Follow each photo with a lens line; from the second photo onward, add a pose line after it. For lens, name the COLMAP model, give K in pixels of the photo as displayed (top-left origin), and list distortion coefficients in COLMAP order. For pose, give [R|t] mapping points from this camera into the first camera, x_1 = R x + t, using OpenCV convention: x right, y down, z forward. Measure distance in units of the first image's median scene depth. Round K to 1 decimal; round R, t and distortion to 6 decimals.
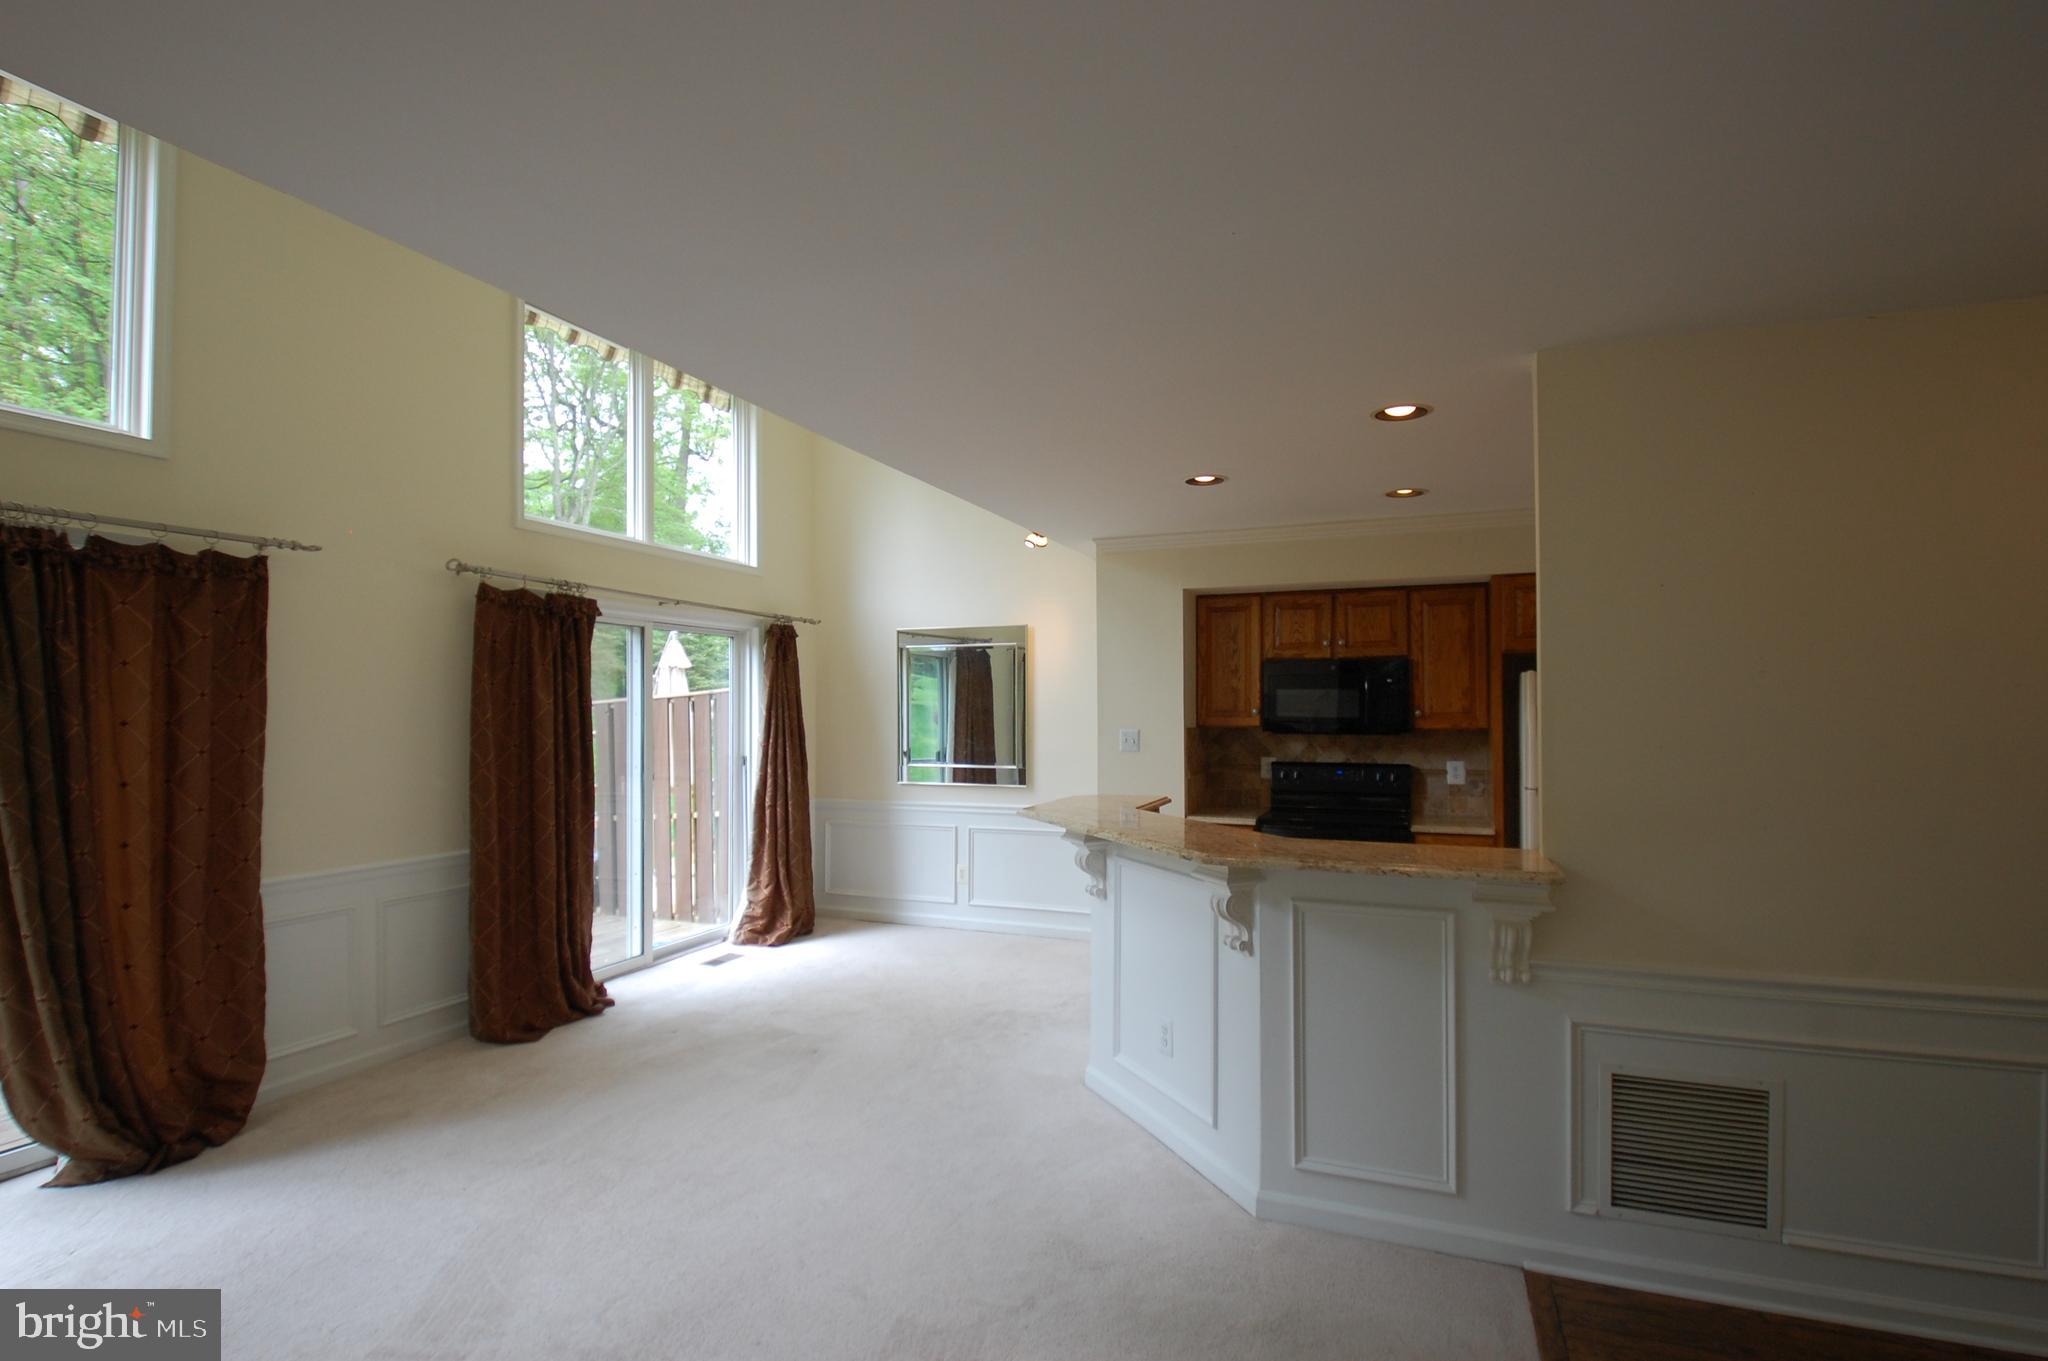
lens RADIAL K [[983.7, 0, 1021.4], [0, 983.7, 694.0], [0, 0, 1]] dist [0.033310, -0.041196]
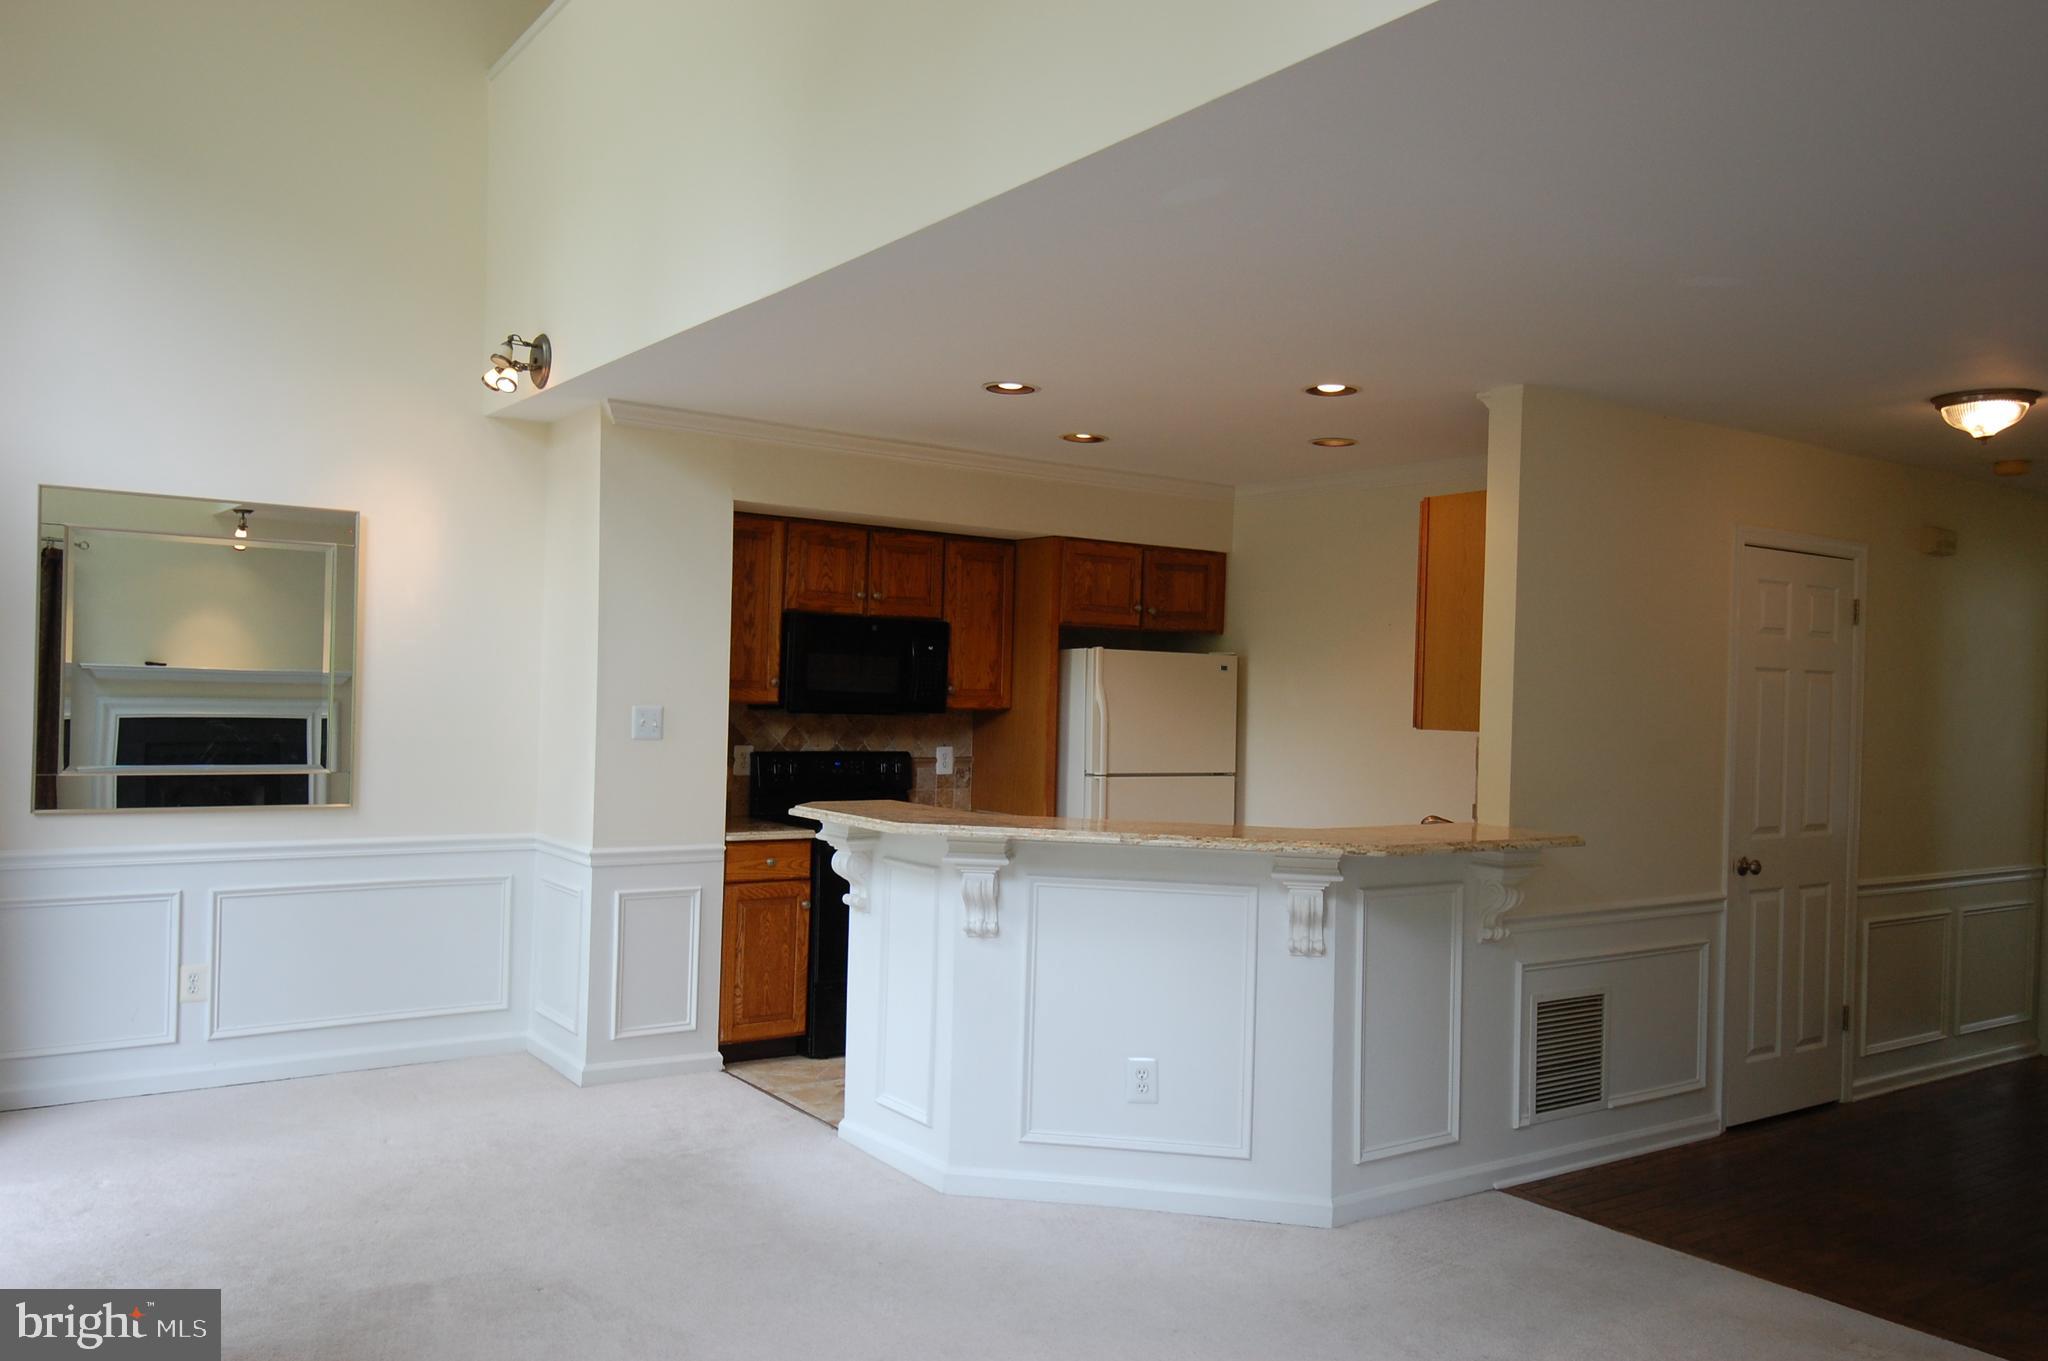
lens RADIAL K [[1537.8, 0, 1019.3], [0, 1537.8, 697.6], [0, 0, 1]] dist [0.029971, -0.006548]
pose [[0.538763, 0.011795, 0.842375, -0.648111], [-0.041446, 0.999062, 0.012518, 0.008057], [-0.841437, -0.041657, 0.538746, 0.262909]]
